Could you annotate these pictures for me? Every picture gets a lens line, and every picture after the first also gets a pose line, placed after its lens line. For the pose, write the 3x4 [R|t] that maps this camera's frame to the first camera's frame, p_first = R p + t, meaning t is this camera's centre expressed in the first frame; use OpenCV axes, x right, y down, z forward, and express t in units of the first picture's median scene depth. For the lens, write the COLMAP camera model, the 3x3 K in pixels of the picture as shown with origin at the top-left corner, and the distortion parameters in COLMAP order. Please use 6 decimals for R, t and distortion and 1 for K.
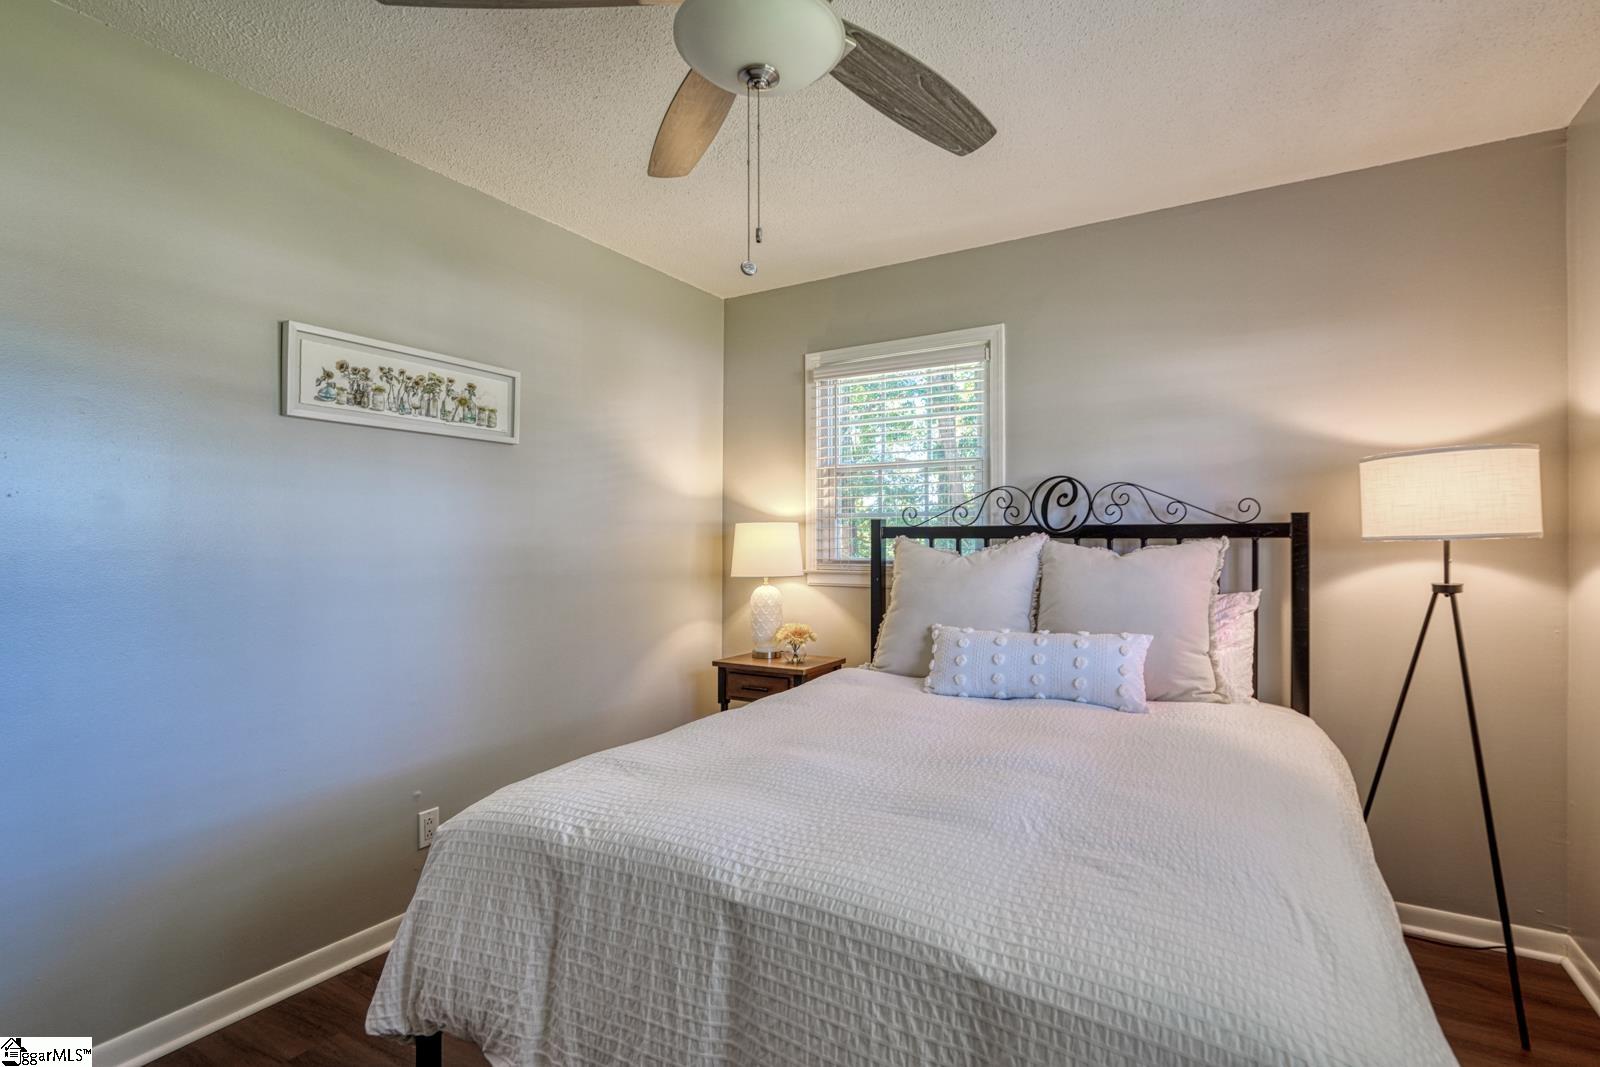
lens RADIAL K [[774.5, 0, 798.0], [0, 774.5, 538.7], [0, 0, 1]] dist [-0.010239, 0.001190]
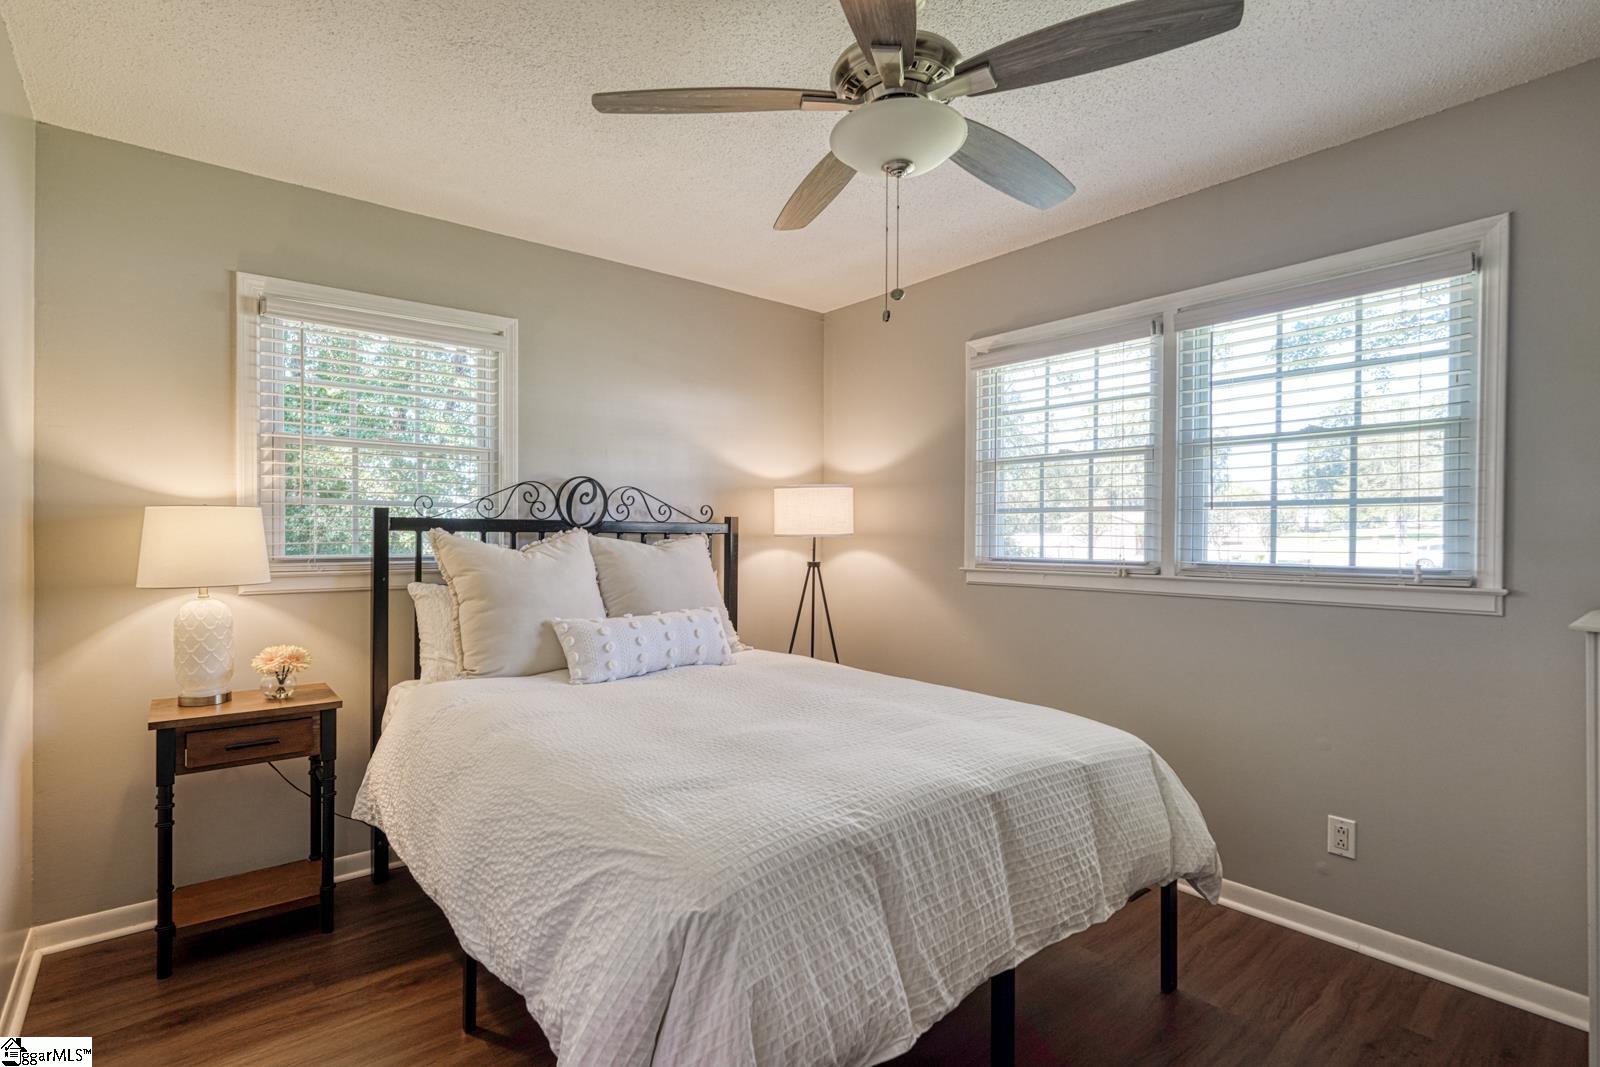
lens RADIAL K [[774.5, 0, 796.6], [0, 774.5, 535.9], [0, 0, 1]] dist [-0.010239, 0.001190]
pose [[0.337447, 0.001426, 0.941343, -0.838896], [-0.009835, 0.999950, 0.002011, -0.001777], [-0.941293, -0.009937, 0.337444, 0.470090]]
